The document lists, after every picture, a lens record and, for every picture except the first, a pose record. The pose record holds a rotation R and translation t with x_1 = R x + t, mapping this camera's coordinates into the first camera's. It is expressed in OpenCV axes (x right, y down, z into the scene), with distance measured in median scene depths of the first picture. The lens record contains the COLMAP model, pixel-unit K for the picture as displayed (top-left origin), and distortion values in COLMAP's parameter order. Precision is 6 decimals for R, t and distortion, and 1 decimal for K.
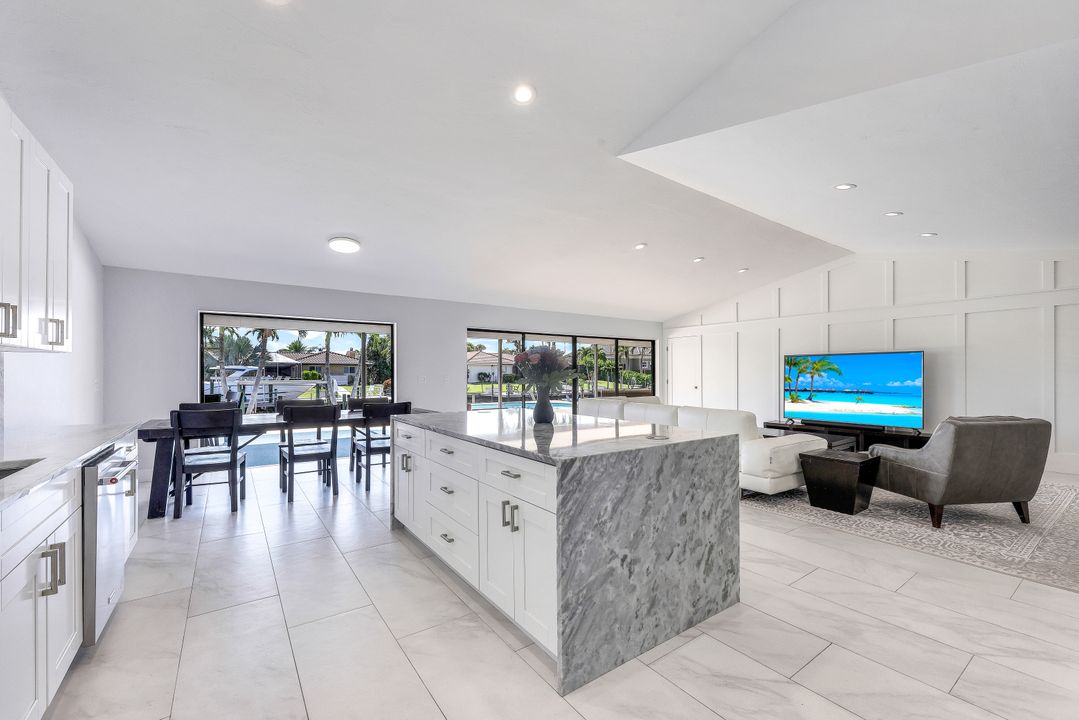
lens RADIAL K [[443.5, 0, 547.4], [0, 443.5, 373.3], [0, 0, 1]] dist [0.000572, -0.000129]
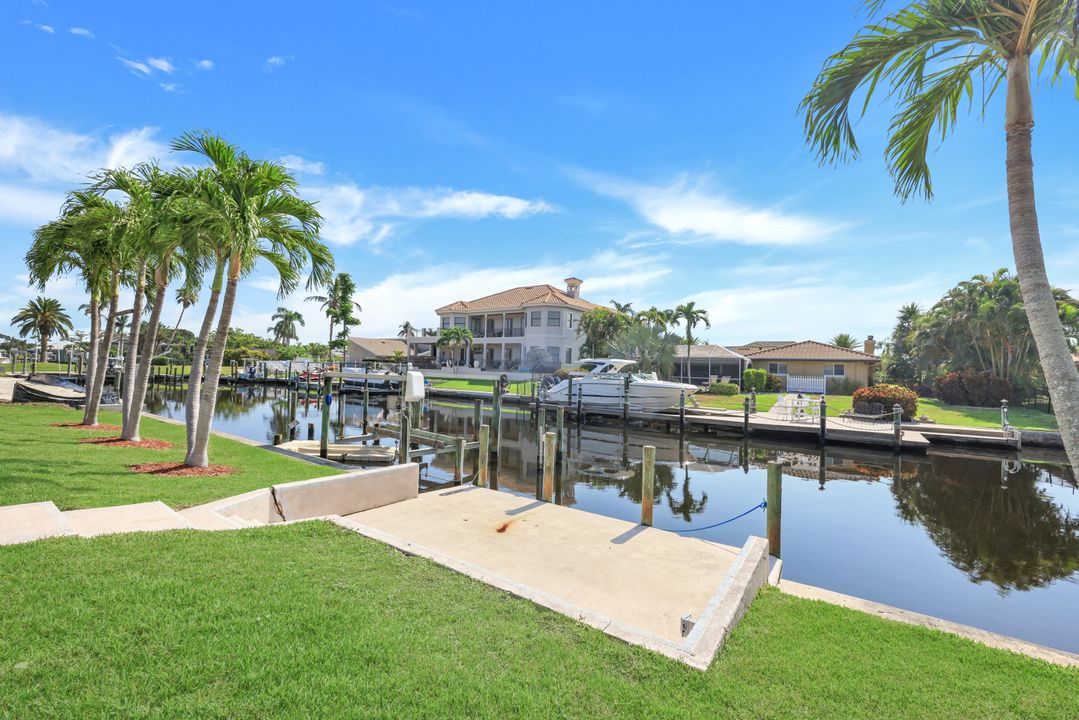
lens RADIAL K [[448.2, 0, 542.7], [0, 448.2, 365.0], [0, 0, 1]] dist [-0.000102, 0.000067]
pose [[0.323630, 0.002965, -0.946179, 0.007865], [-0.030013, 0.999524, -0.007133, 0.003695], [0.945707, 0.030706, 0.323565, 0.641745]]
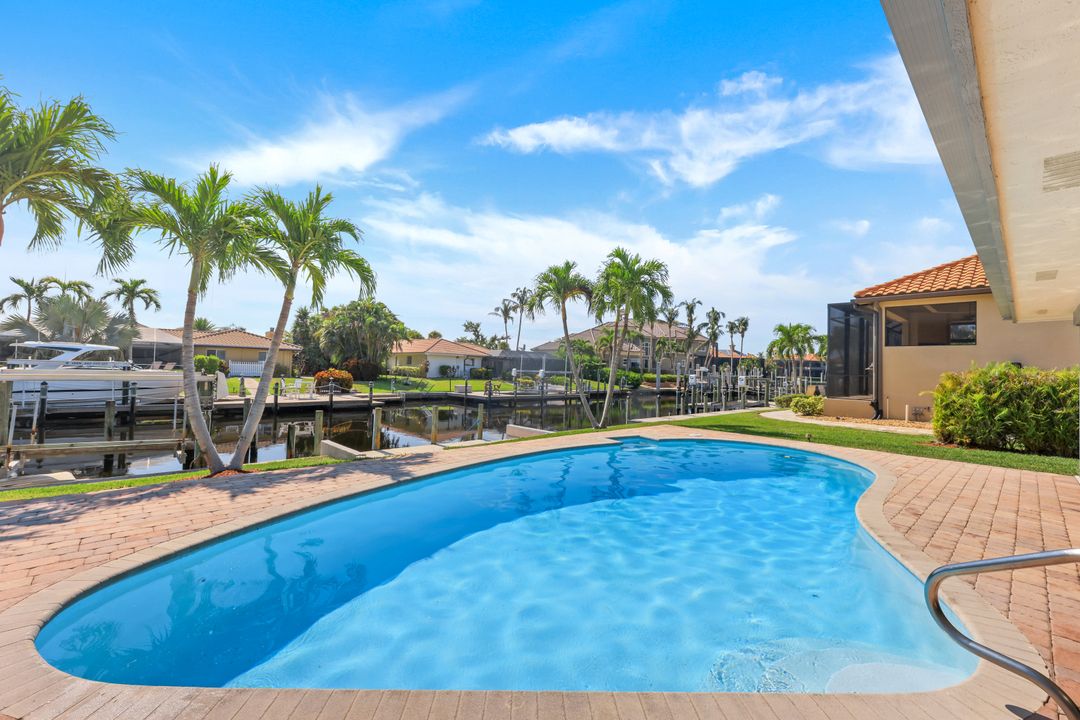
lens RADIAL K [[447.7, 0, 540.0], [0, 447.7, 360.0], [0, 0, 1]] dist [-0.001675, 0.000049]
pose [[0.992365, 0.032840, 0.118885, -0.126494], [-0.030645, 0.999325, -0.020246, -0.000343], [-0.119470, 0.016448, 0.992702, 0.311963]]
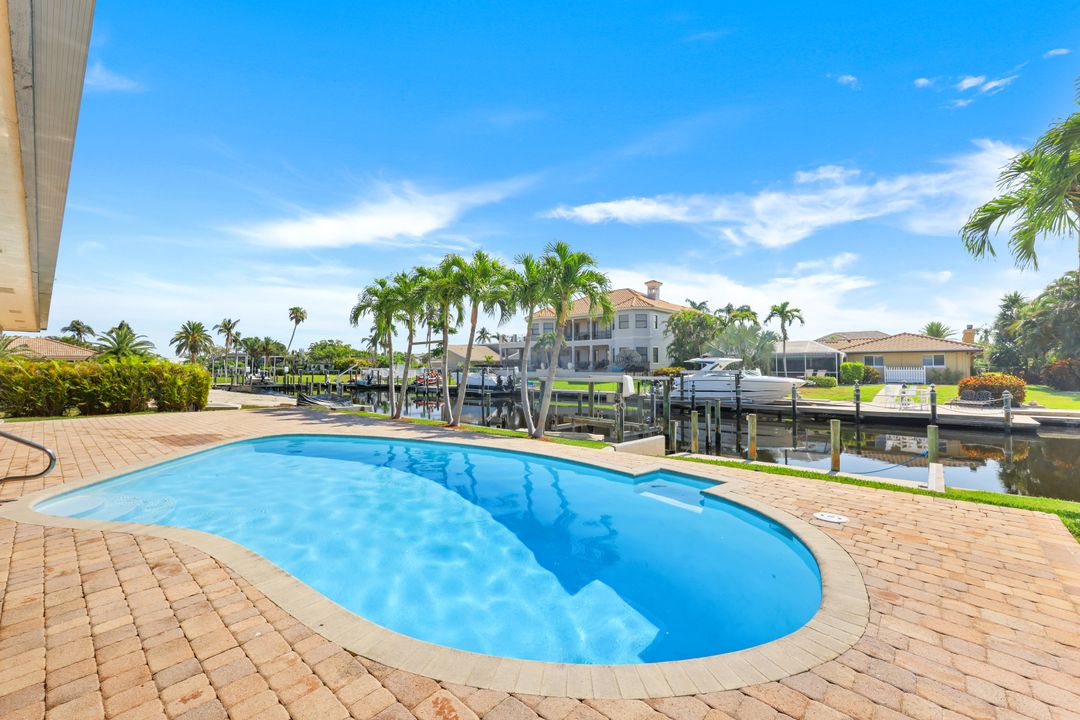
lens RADIAL K [[451.1, 0, 540.3], [0, 451.1, 364.0], [0, 0, 1]] dist [0.000783, -0.000262]
pose [[0.208231, -0.006013, -0.978061, 0.099167], [0.003068, 0.999980, -0.005494, -0.000569], [0.978075, -0.001857, 0.208246, 0.481903]]
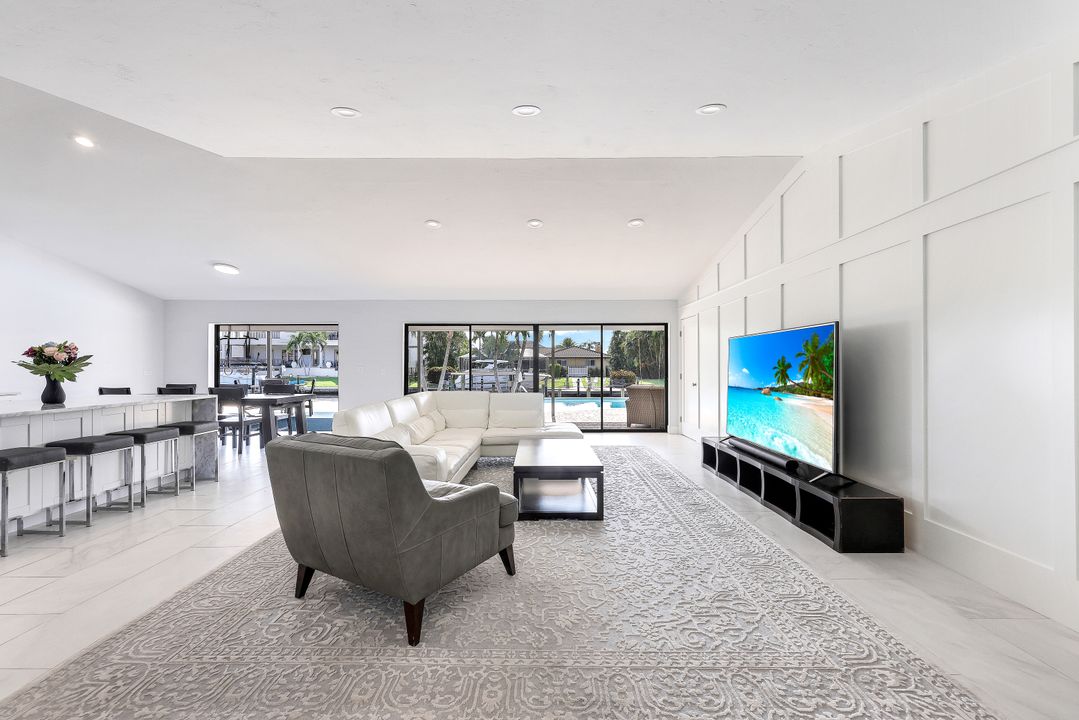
lens RADIAL K [[451.0, 0, 542.2], [0, 451.0, 359.1], [0, 0, 1]] dist [0.000834, 0.000106]
pose [[0.808221, -0.008792, -0.588813, 0.159594], [-0.000447, 0.999879, -0.015544, 0.000524], [0.588879, 0.012826, 0.808120, 0.067591]]
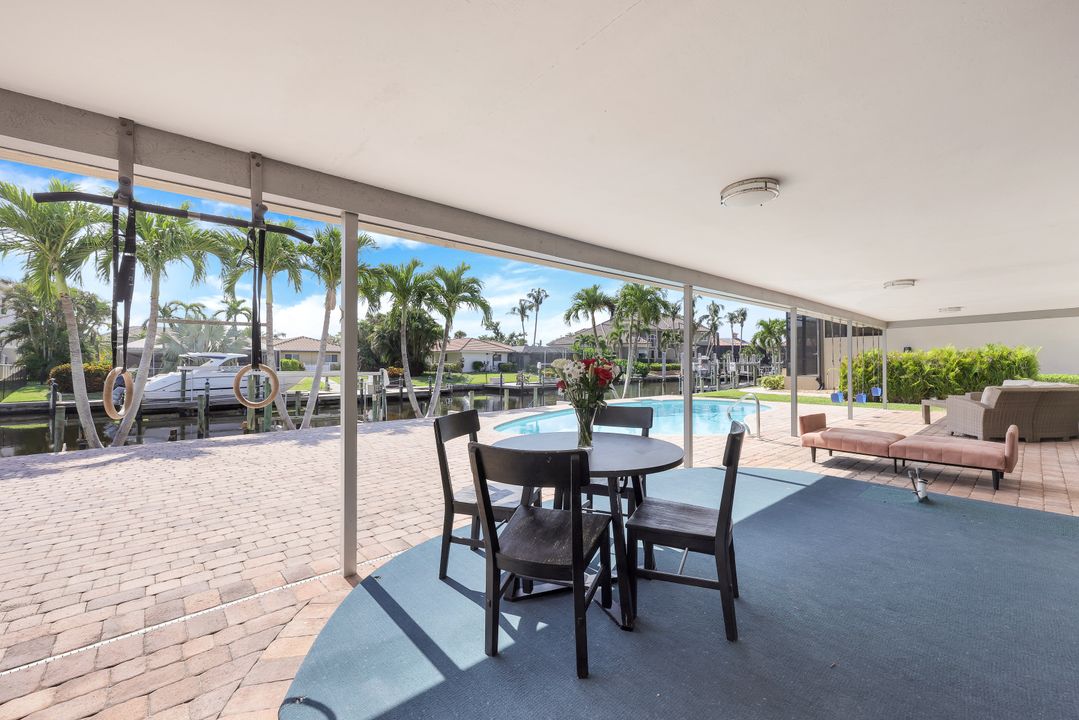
lens RADIAL K [[439.5, 0, 539.4], [0, 439.5, 362.6], [0, 0, 1]] dist [-0.000532, 0.000594]
pose [[0.994904, -0.000066, 0.100828, -0.189865], [-0.000021, 1.000000, 0.000861, 0.000562], [-0.100828, -0.000859, 0.994904, 0.143820]]
